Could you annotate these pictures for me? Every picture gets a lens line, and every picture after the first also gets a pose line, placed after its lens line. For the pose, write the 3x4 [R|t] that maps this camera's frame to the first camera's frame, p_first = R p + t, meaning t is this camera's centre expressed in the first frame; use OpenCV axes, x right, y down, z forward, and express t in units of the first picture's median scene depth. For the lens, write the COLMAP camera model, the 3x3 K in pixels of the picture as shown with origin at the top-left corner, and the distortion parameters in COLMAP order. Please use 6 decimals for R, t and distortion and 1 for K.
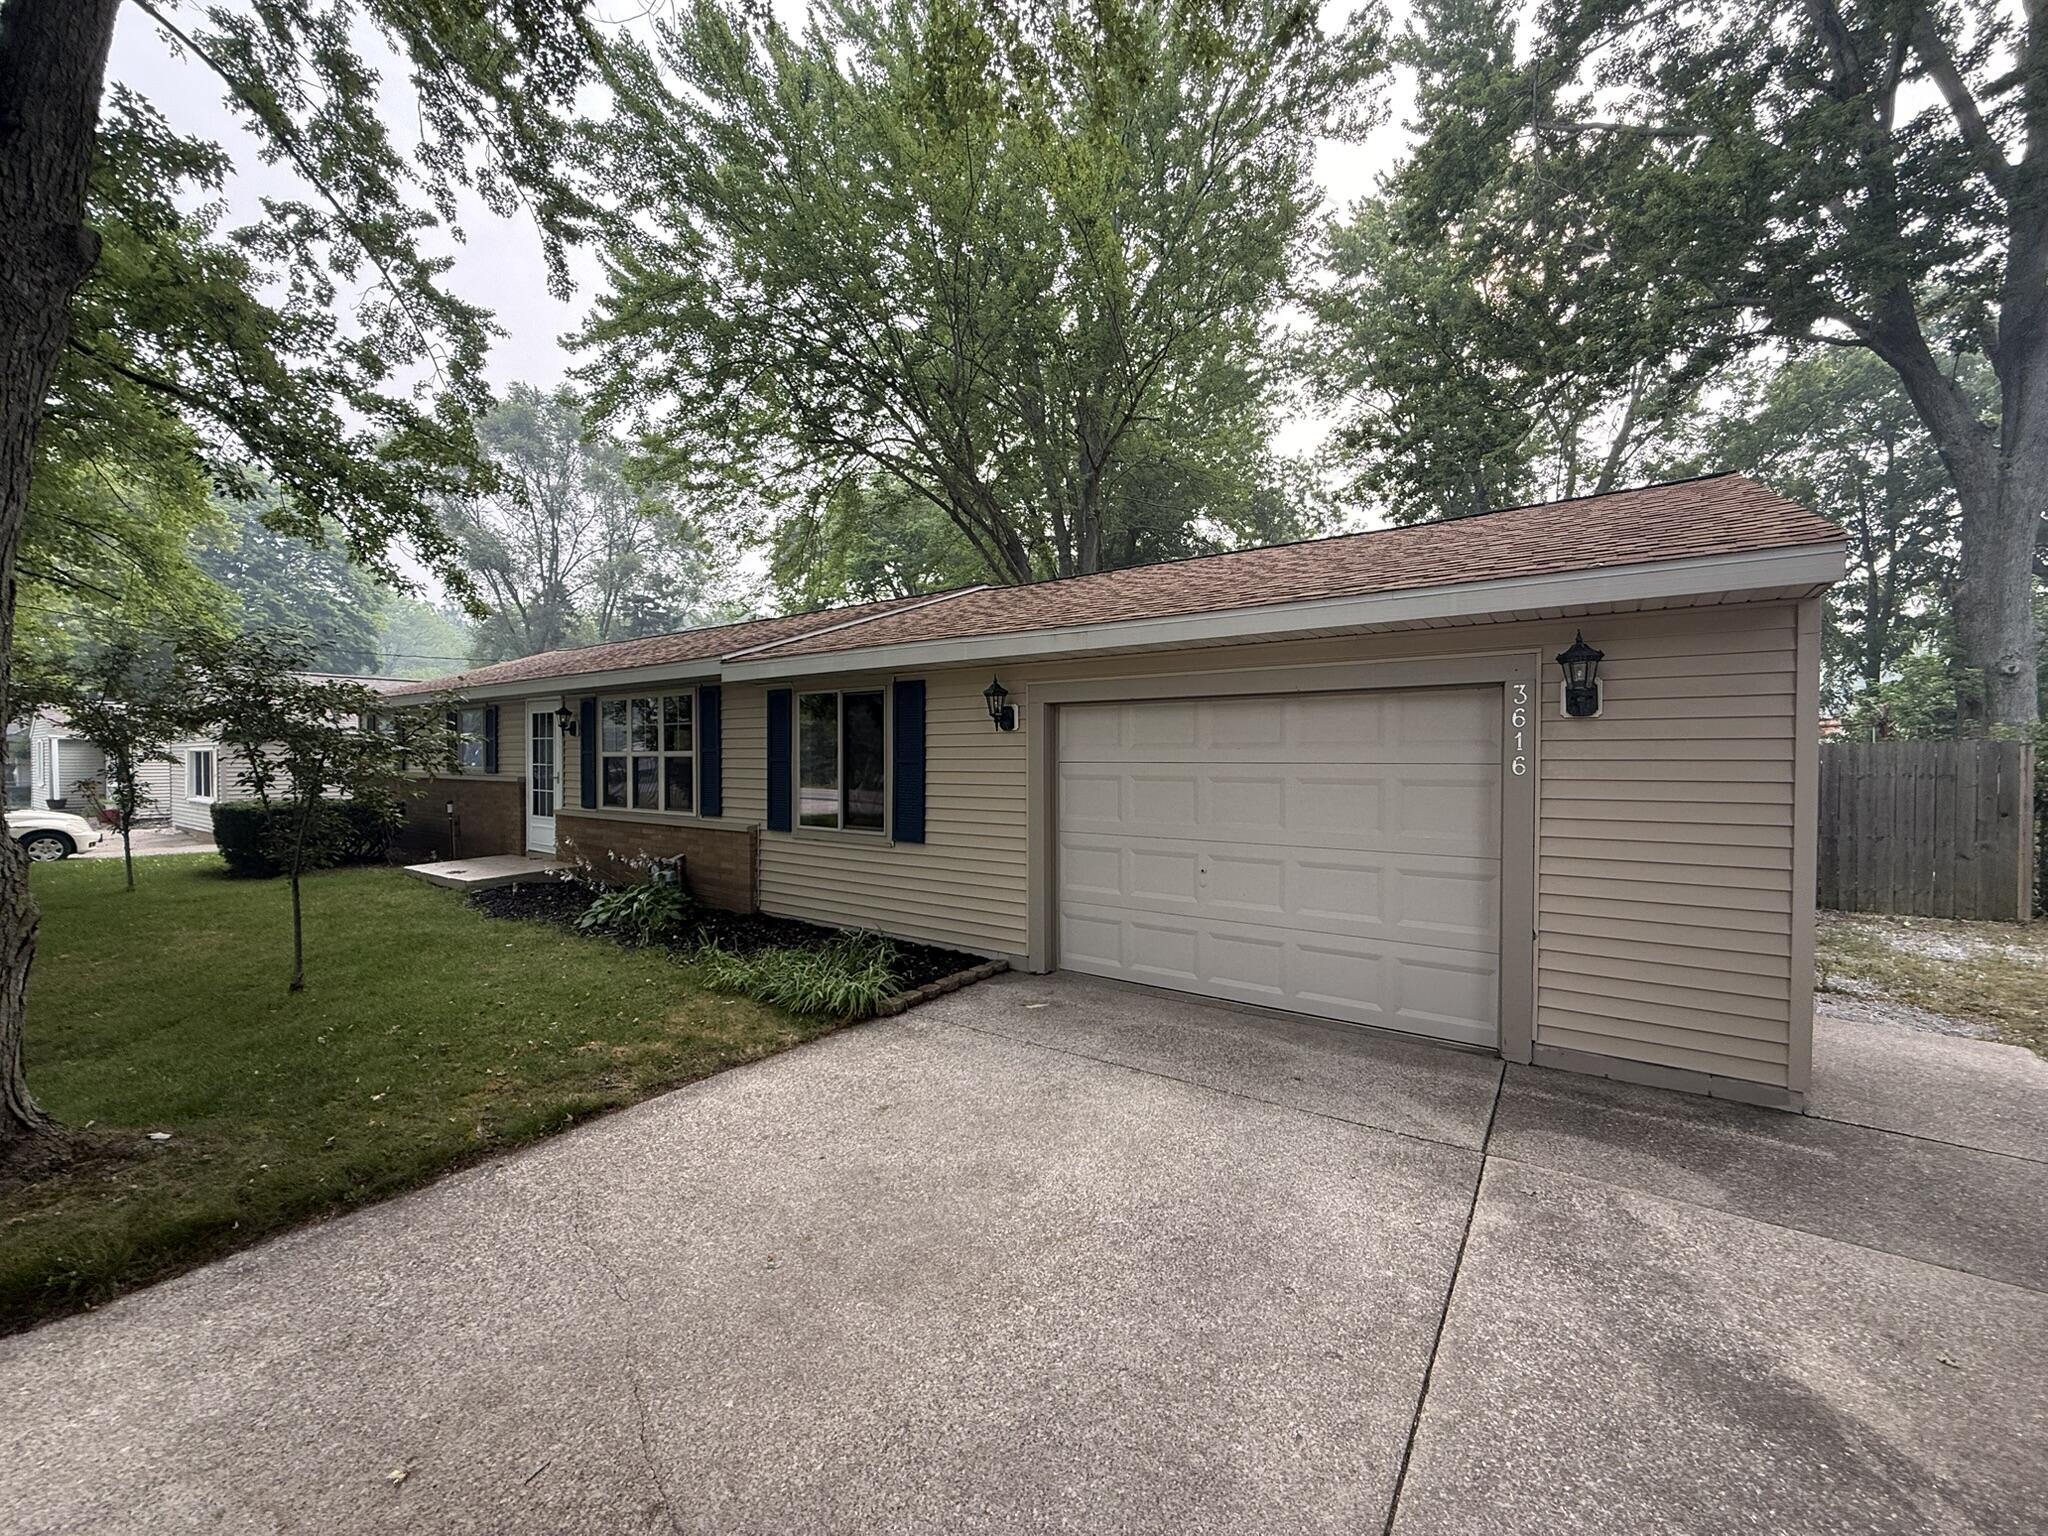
lens RADIAL K [[806.9, 0, 1024.0], [0, 806.9, 768.0], [0, 0, 1]] dist [0.001131, -0.000130]
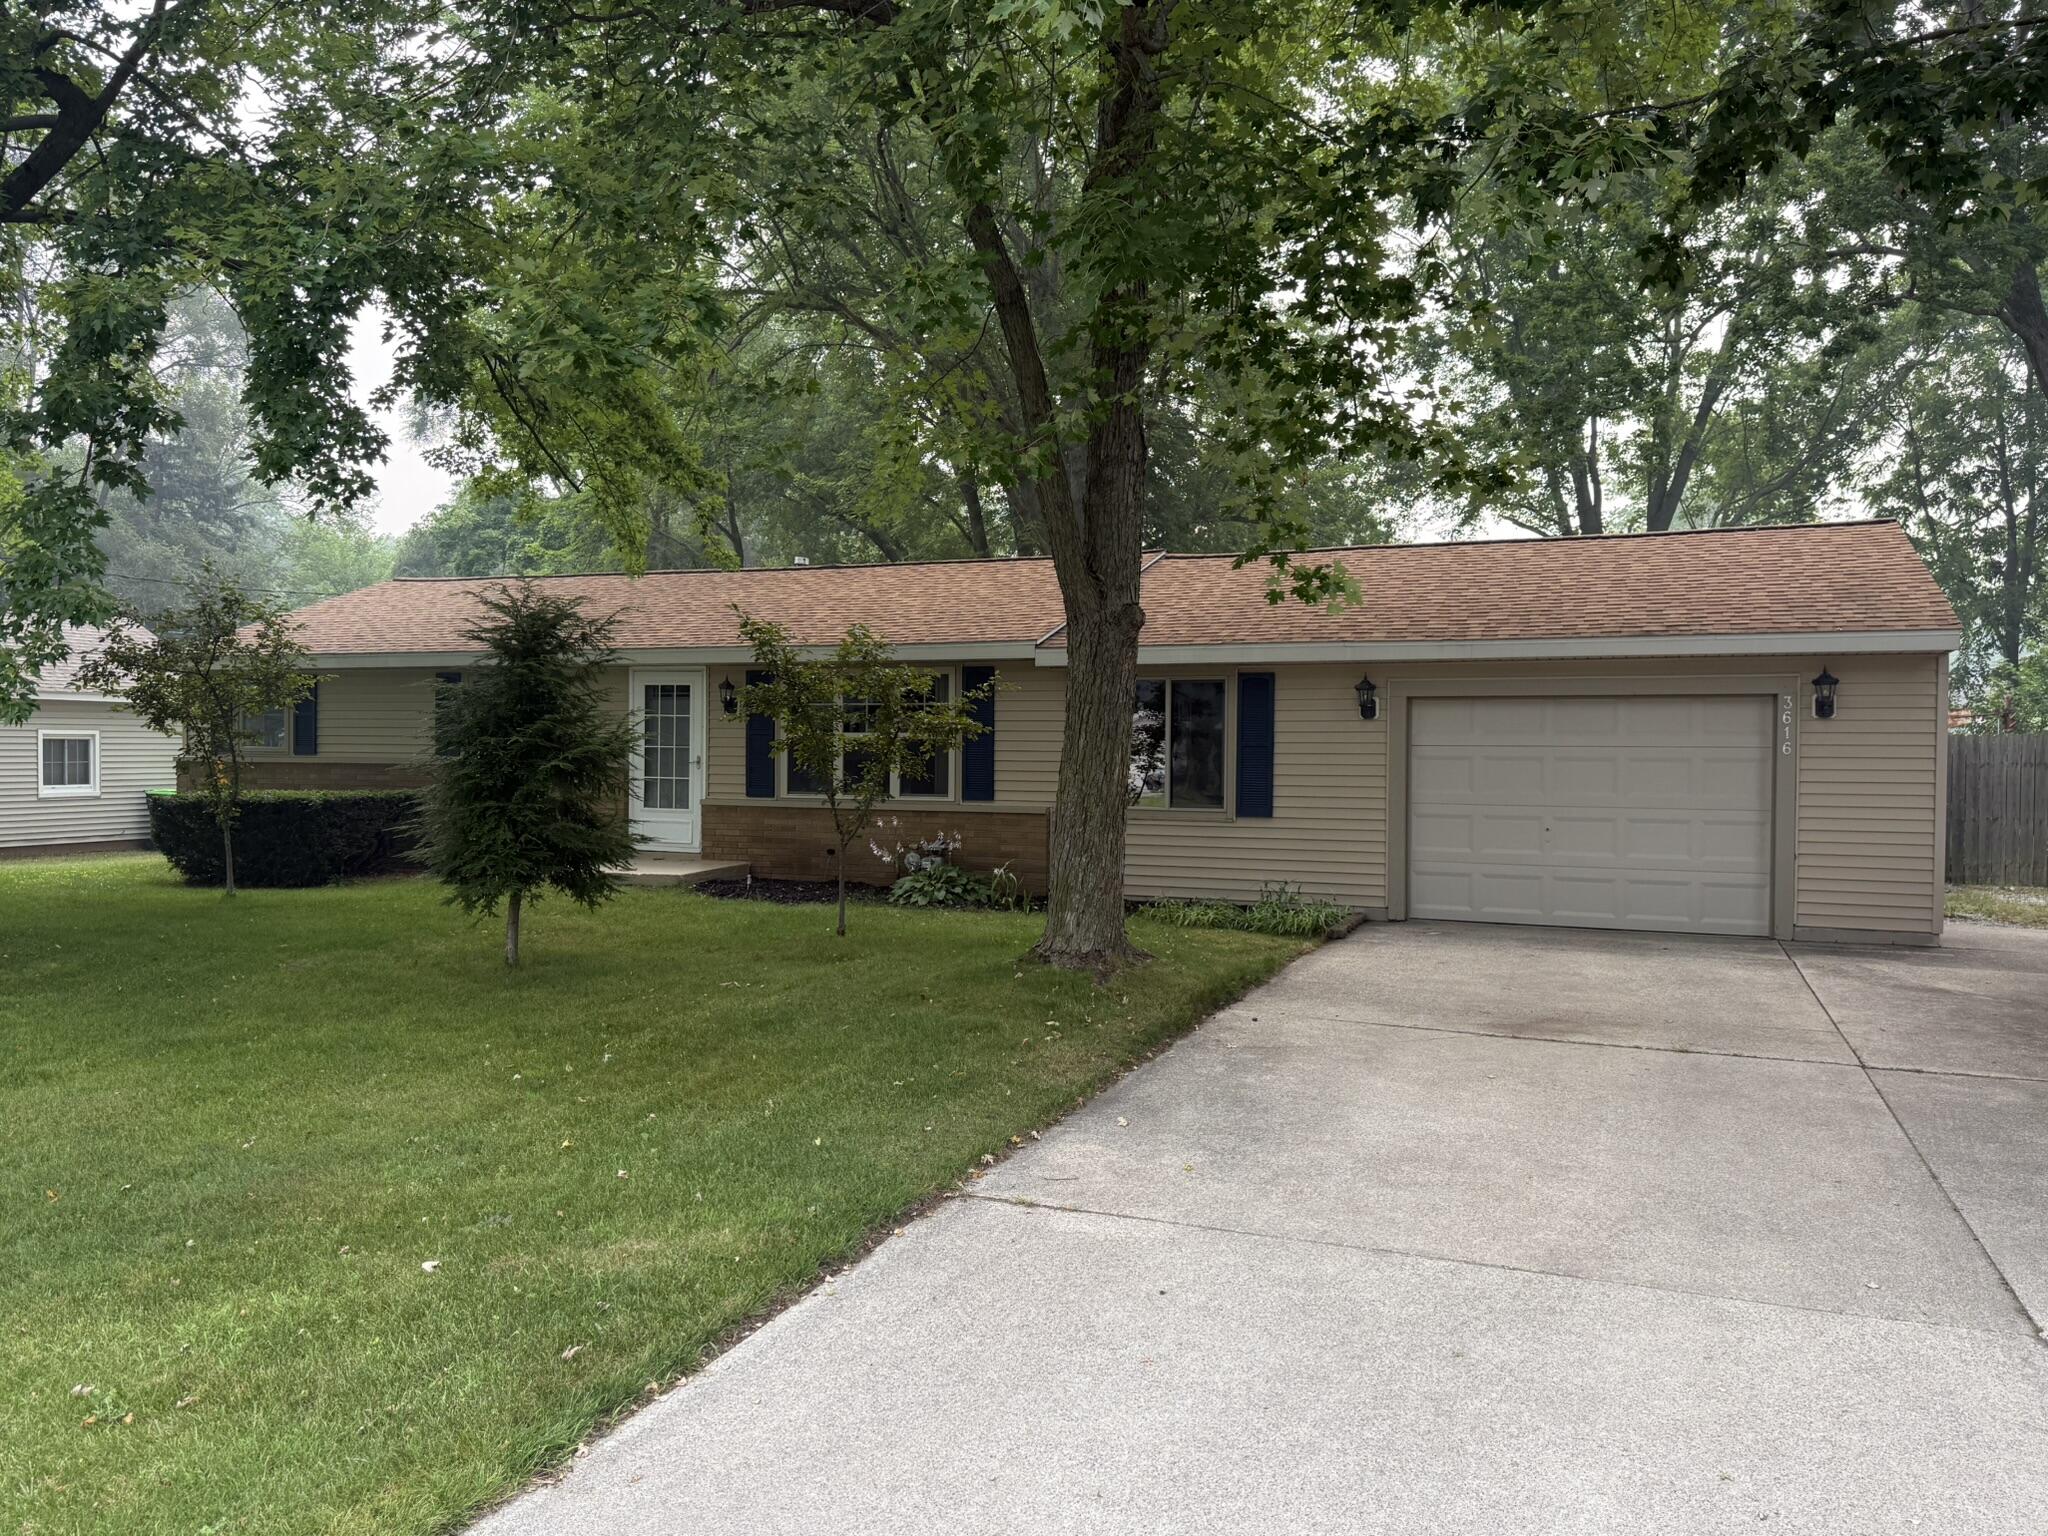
lens RADIAL K [[1441.1, 0, 1024.0], [0, 1441.1, 768.0], [0, 0, 1]] dist [0.032144, -0.055012]
pose [[0.978964, 0.004251, 0.203987, -0.877697], [-0.004678, 0.999988, 0.001611, 0.023597], [-0.203977, -0.002531, 0.978972, -0.901072]]
